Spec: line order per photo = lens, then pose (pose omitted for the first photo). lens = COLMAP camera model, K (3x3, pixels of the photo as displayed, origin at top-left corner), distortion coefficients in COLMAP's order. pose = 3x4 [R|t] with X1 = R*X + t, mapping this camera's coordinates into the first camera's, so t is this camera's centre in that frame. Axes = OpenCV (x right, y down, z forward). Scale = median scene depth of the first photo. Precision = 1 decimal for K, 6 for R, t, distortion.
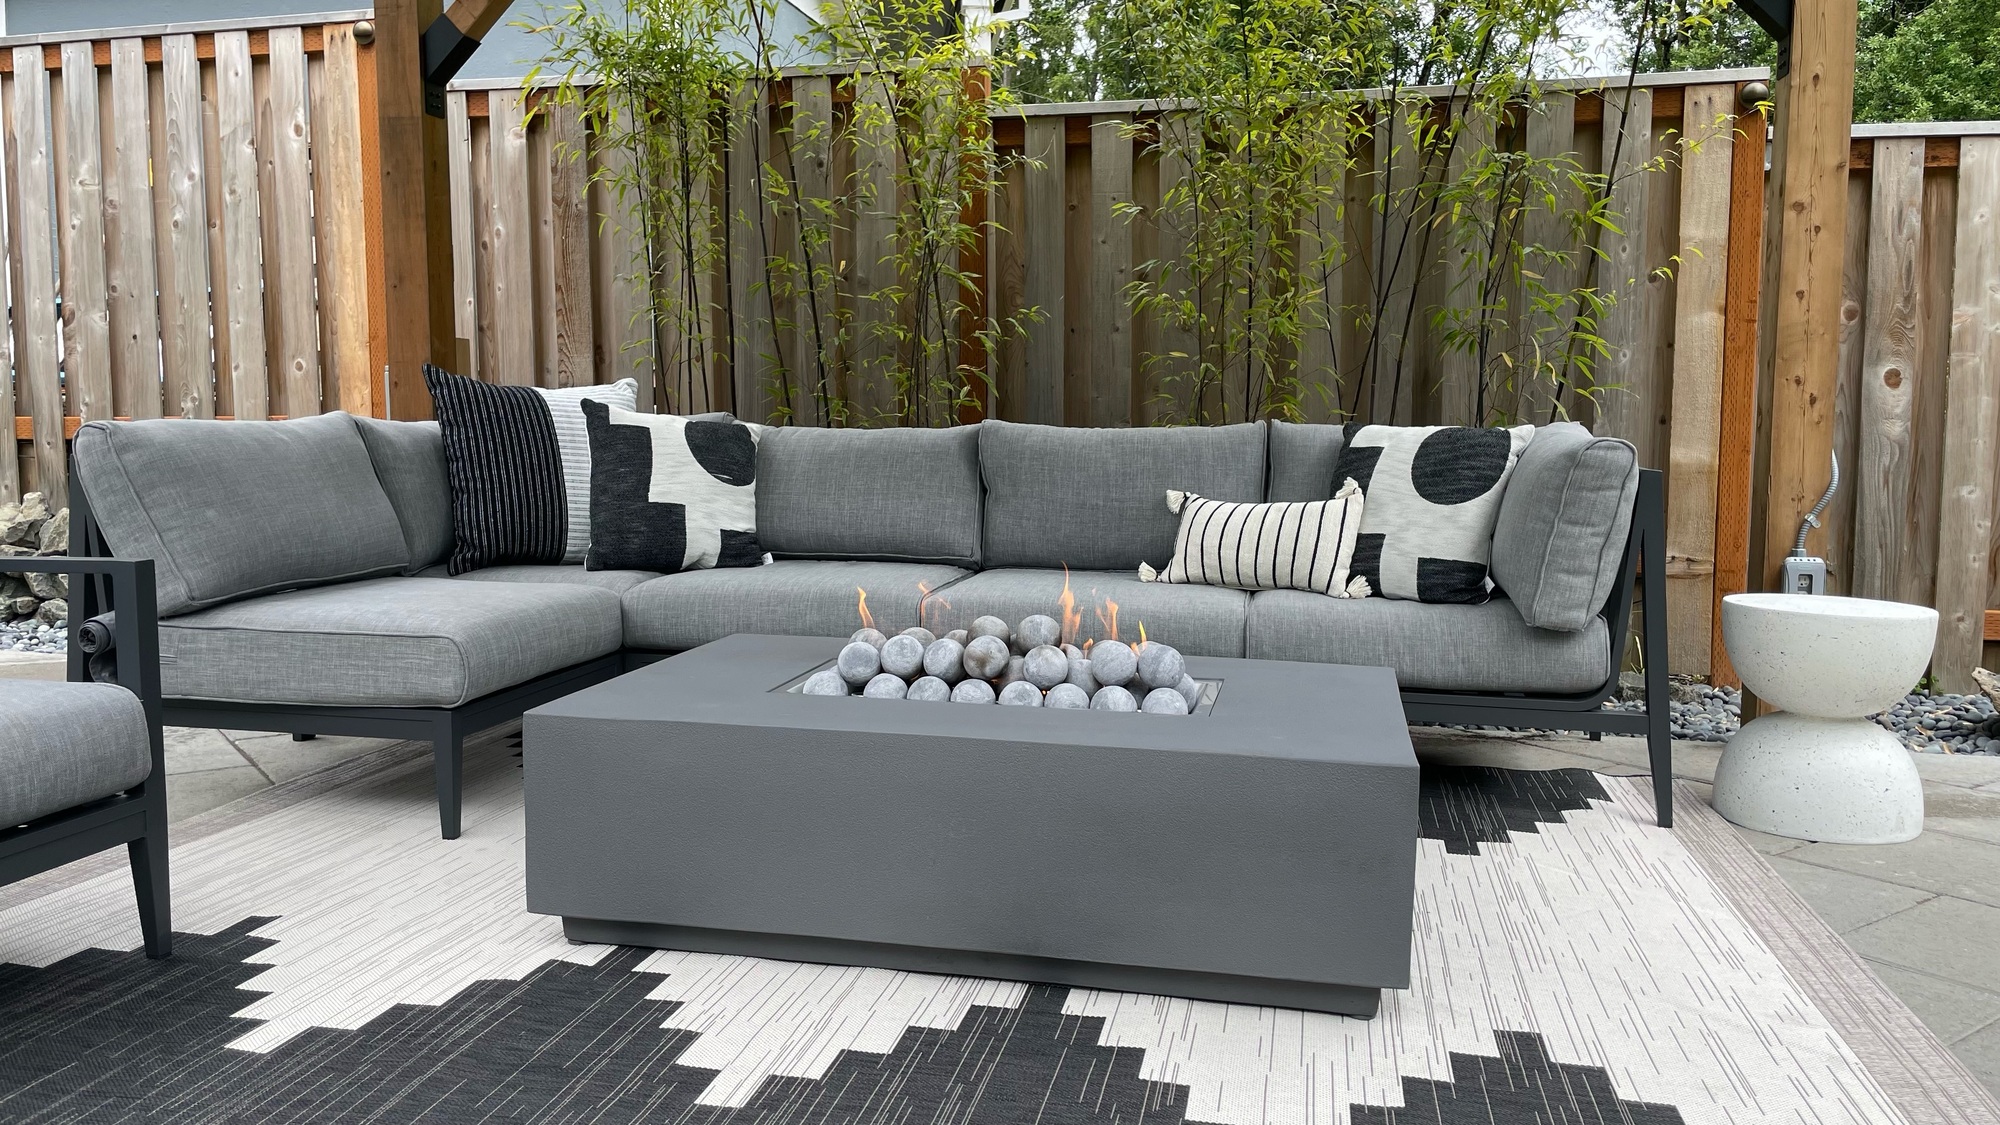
lens RADIAL K [[1514.2, 0, 1006.9], [0, 1514.2, 557.4], [0, 0, 1]] dist [0.090948, -0.131825]
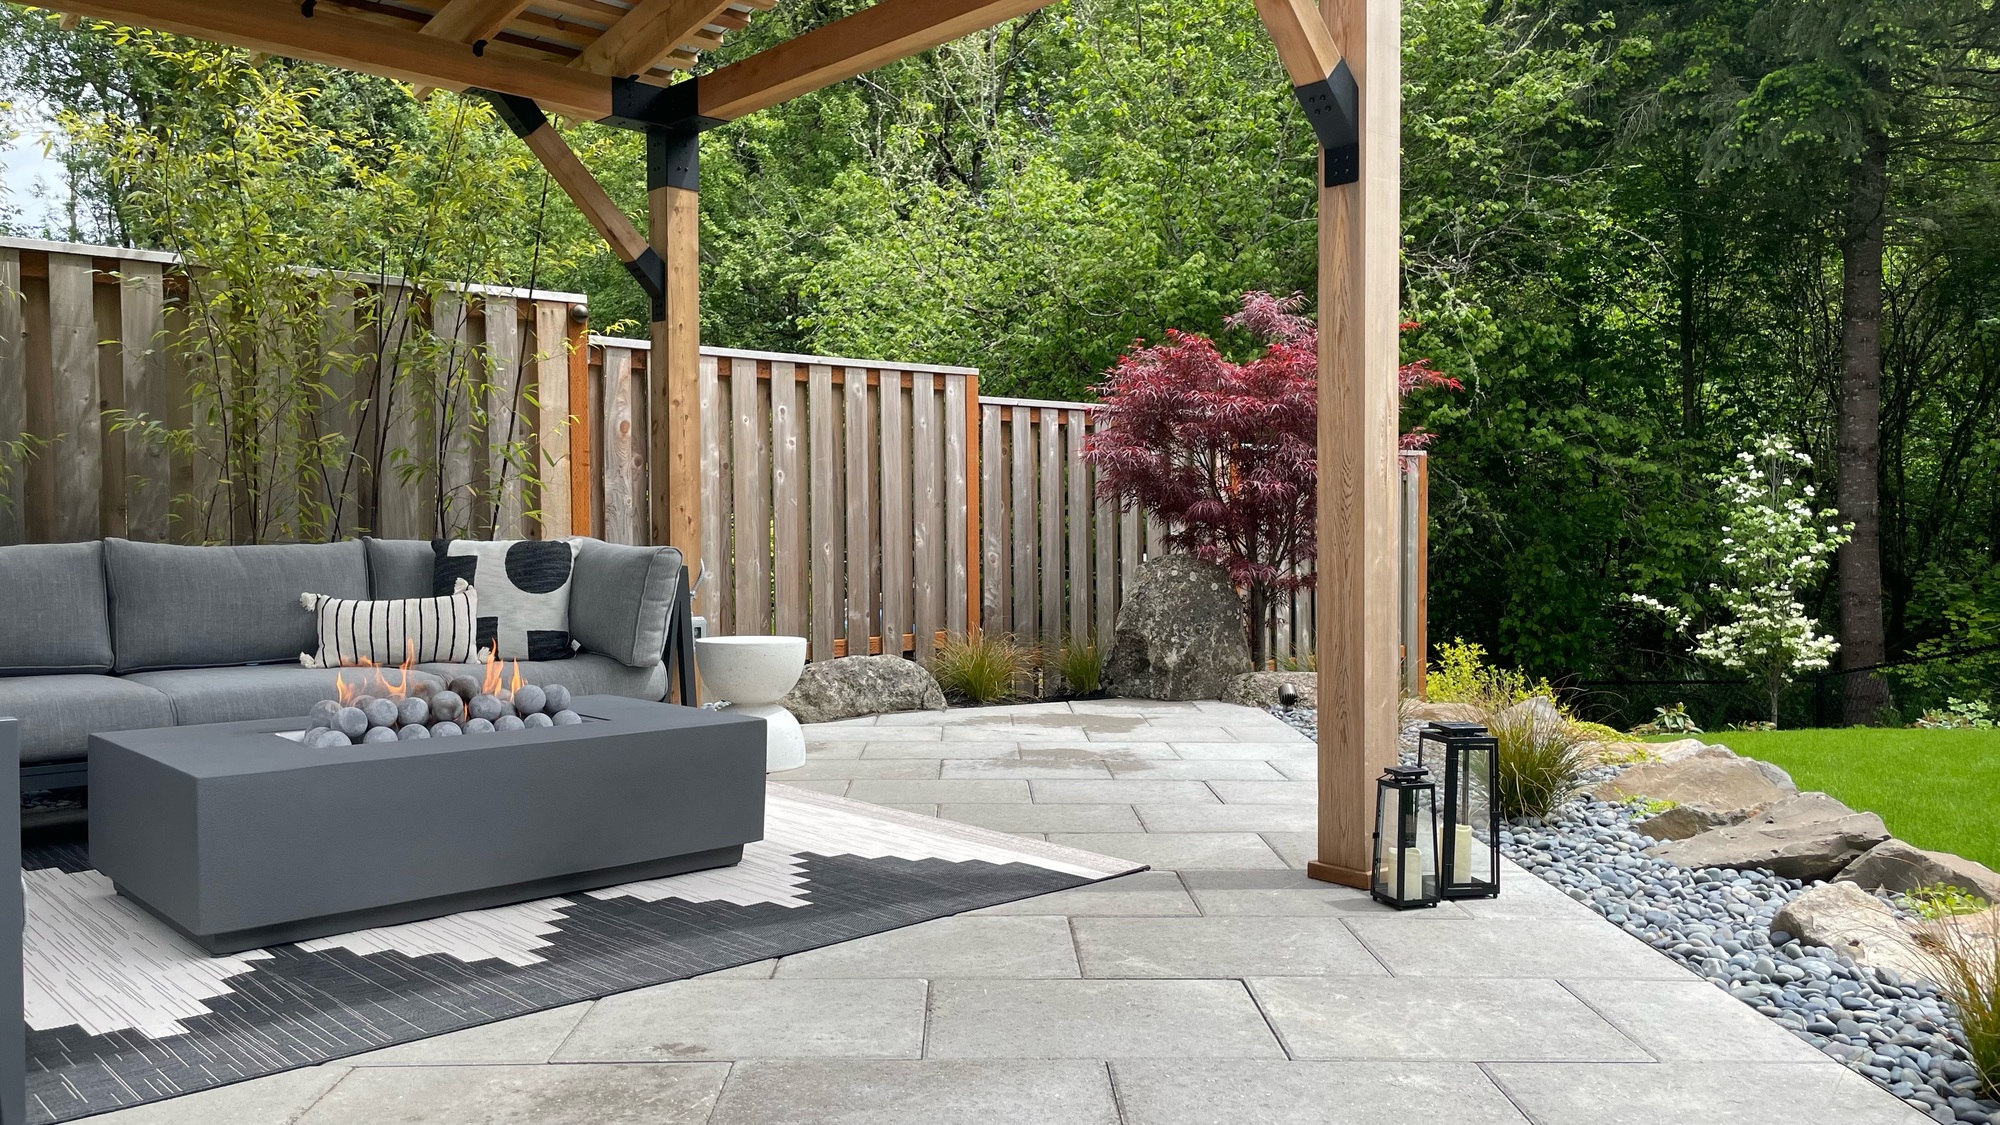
lens RADIAL K [[1514.2, 0, 1006.9], [0, 1514.2, 557.4], [0, 0, 1]] dist [0.090948, -0.131825]
pose [[0.568787, -0.026332, 0.822063, -0.673659], [0.080397, 0.996481, -0.023708, 0.001721], [-0.818546, 0.079577, 0.568903, -0.209720]]
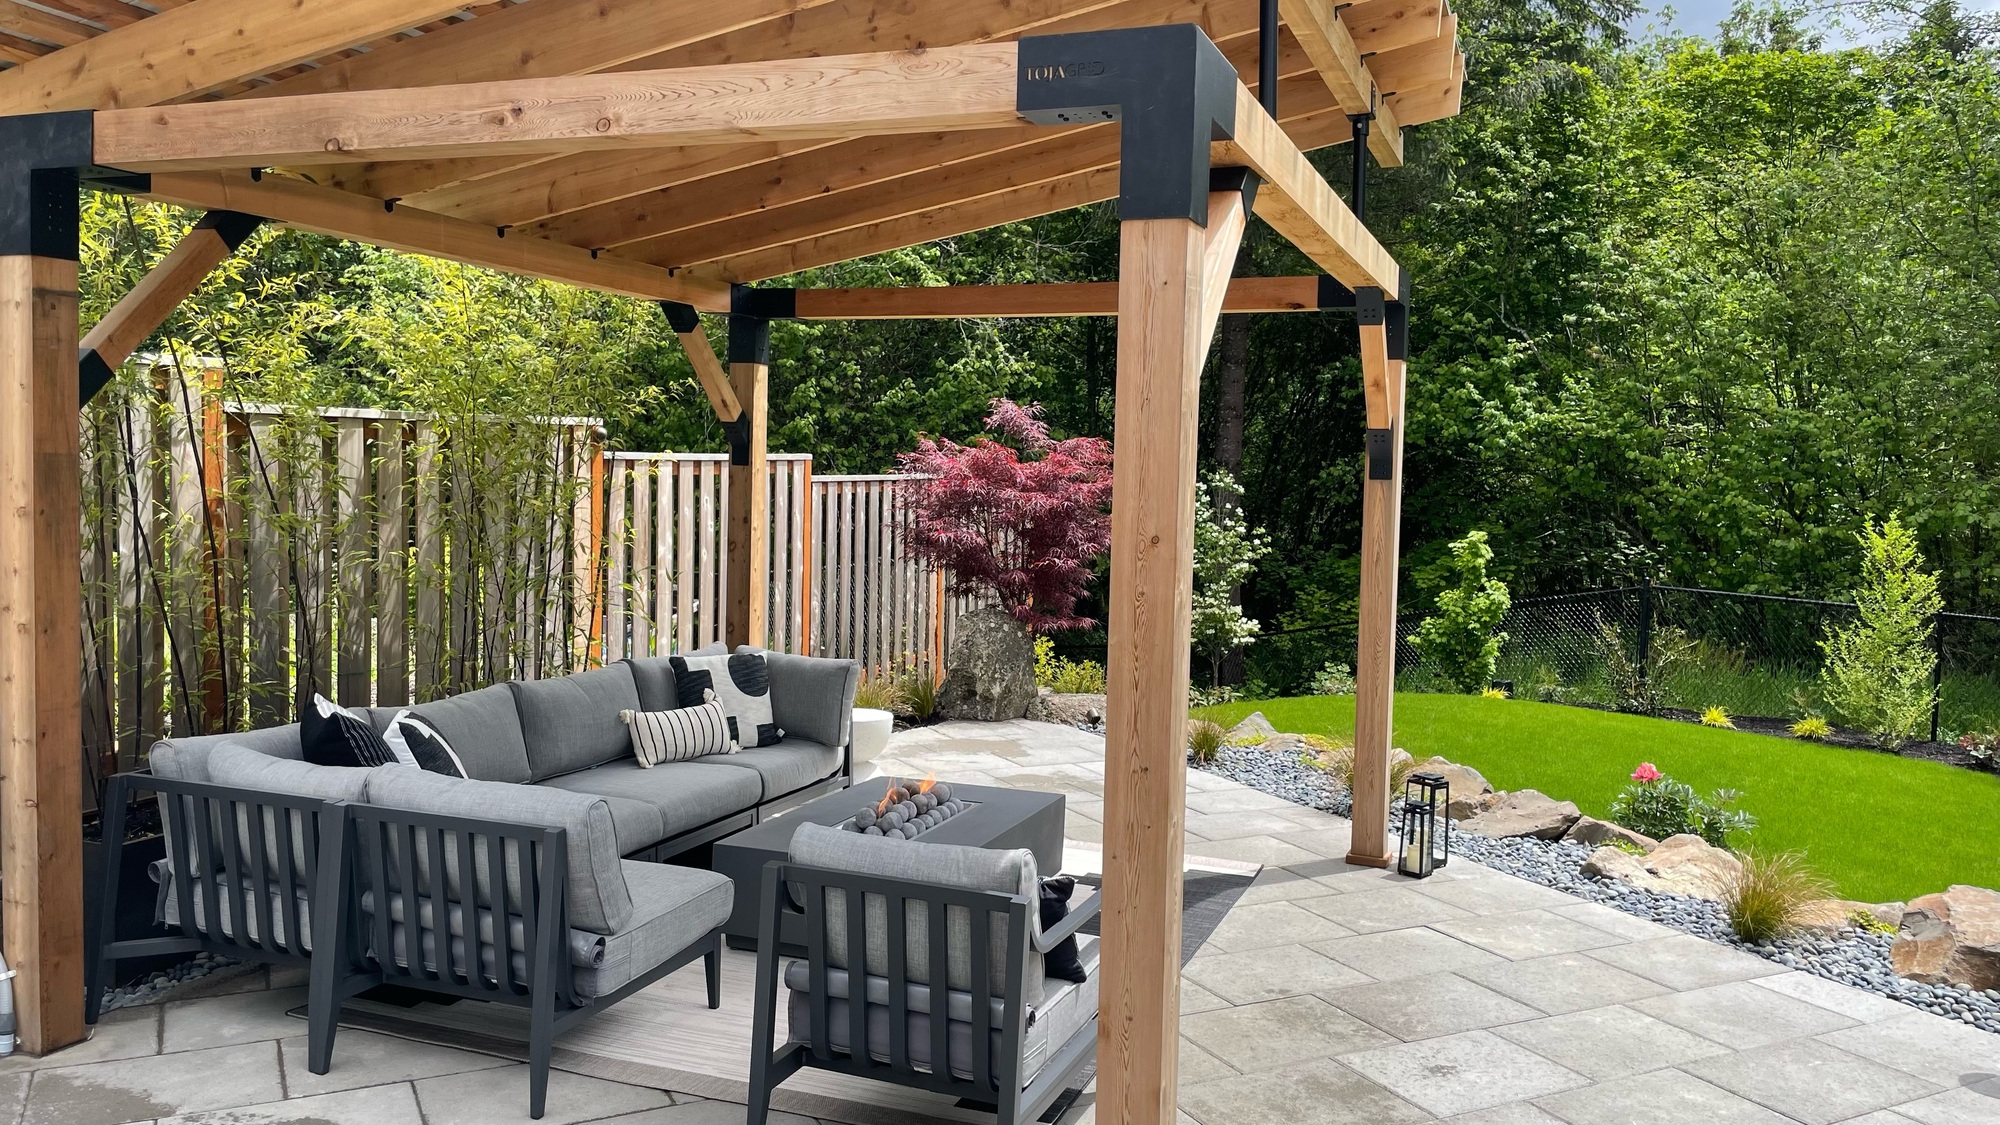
lens RADIAL K [[1514.2, 0, 1006.9], [0, 1514.2, 557.4], [0, 0, 1]] dist [0.090948, -0.131825]
pose [[0.145062, -0.068017, 0.987082, -1.636633], [0.065206, 0.996123, 0.059058, -0.316740], [-0.987272, 0.055796, 0.148935, 0.380710]]
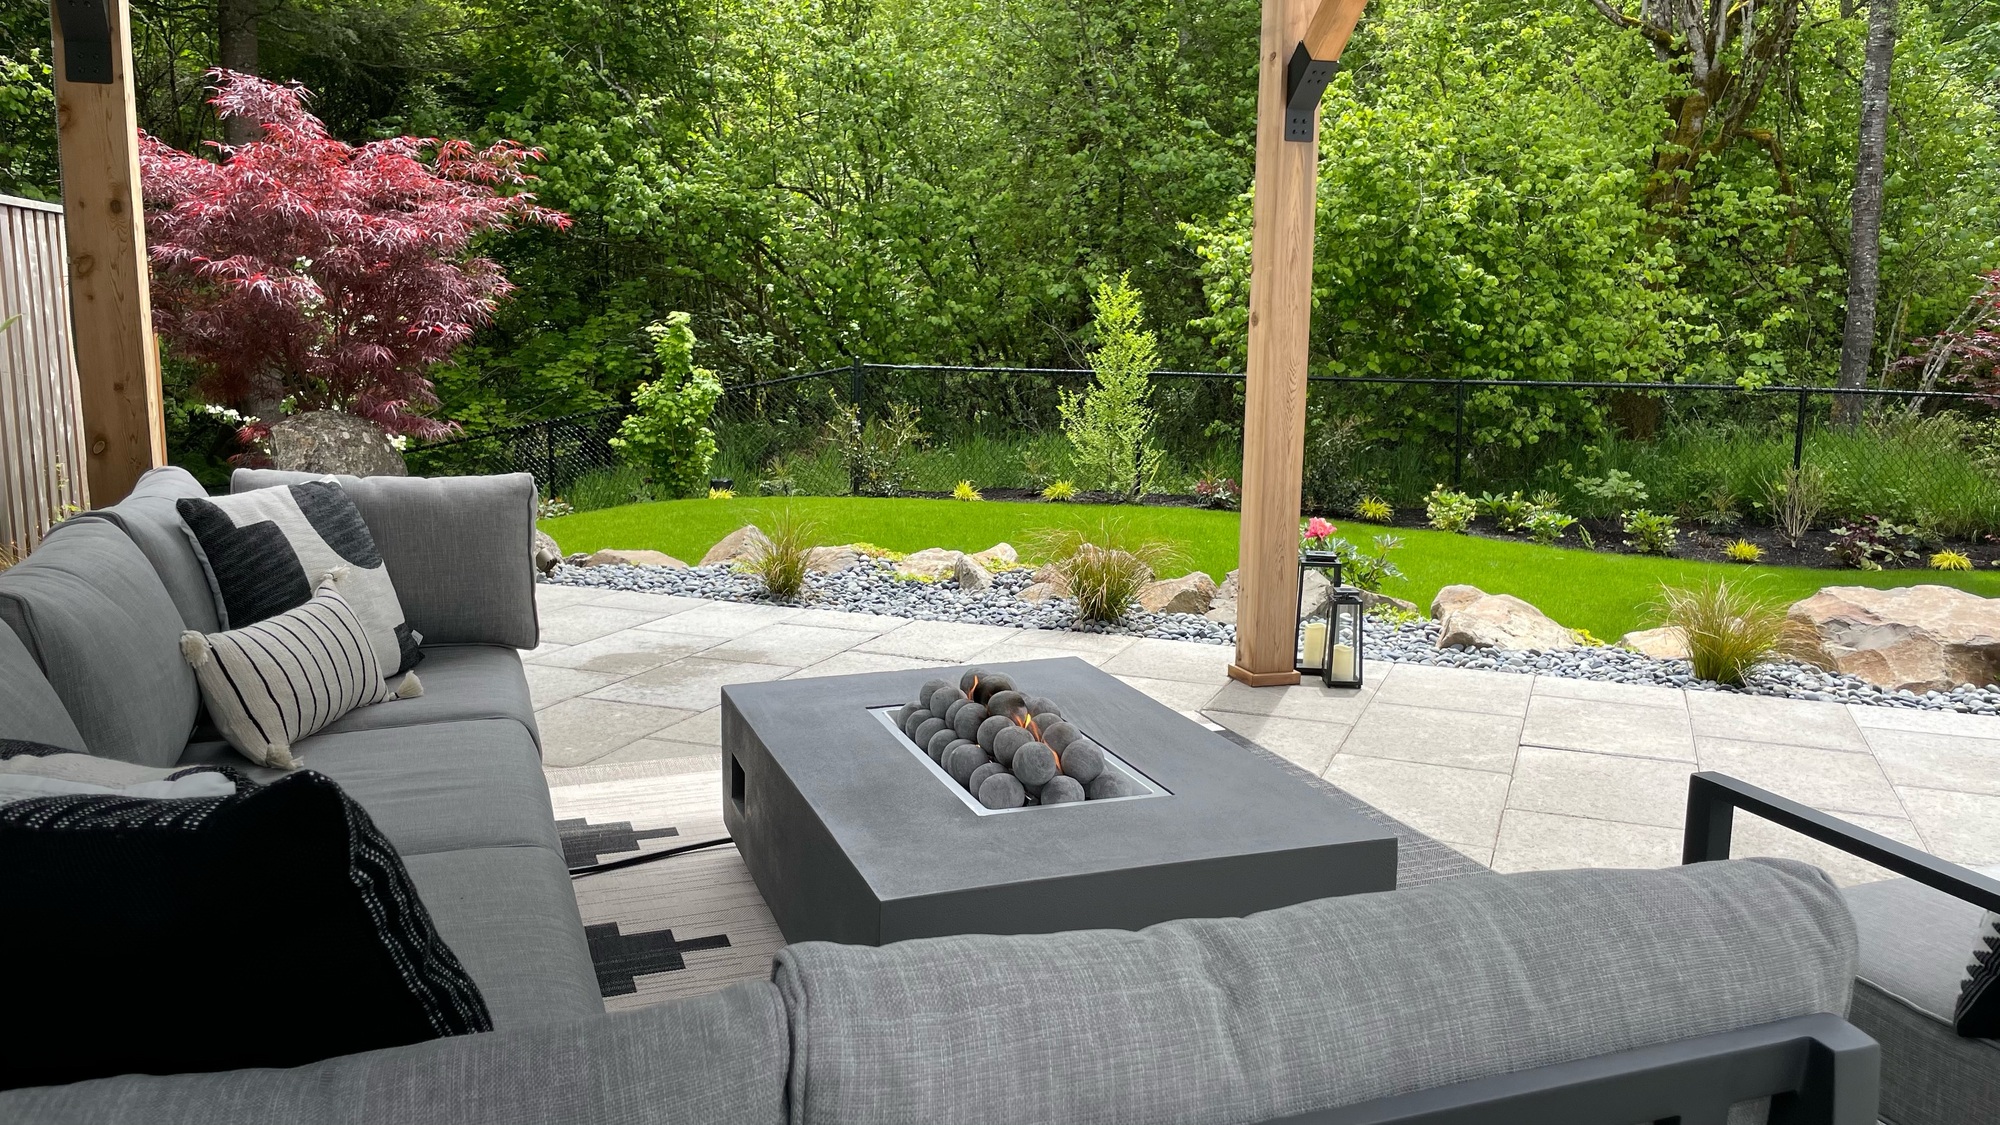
lens RADIAL K [[1514.2, 0, 1006.9], [0, 1514.2, 557.4], [0, 0, 1]] dist [0.090948, -0.131825]
pose [[-0.542862, -0.153000, 0.825768, -0.677822], [0.060719, 0.973541, 0.220297, -0.224285], [-0.837624, 0.169731, -0.519208, 1.183212]]
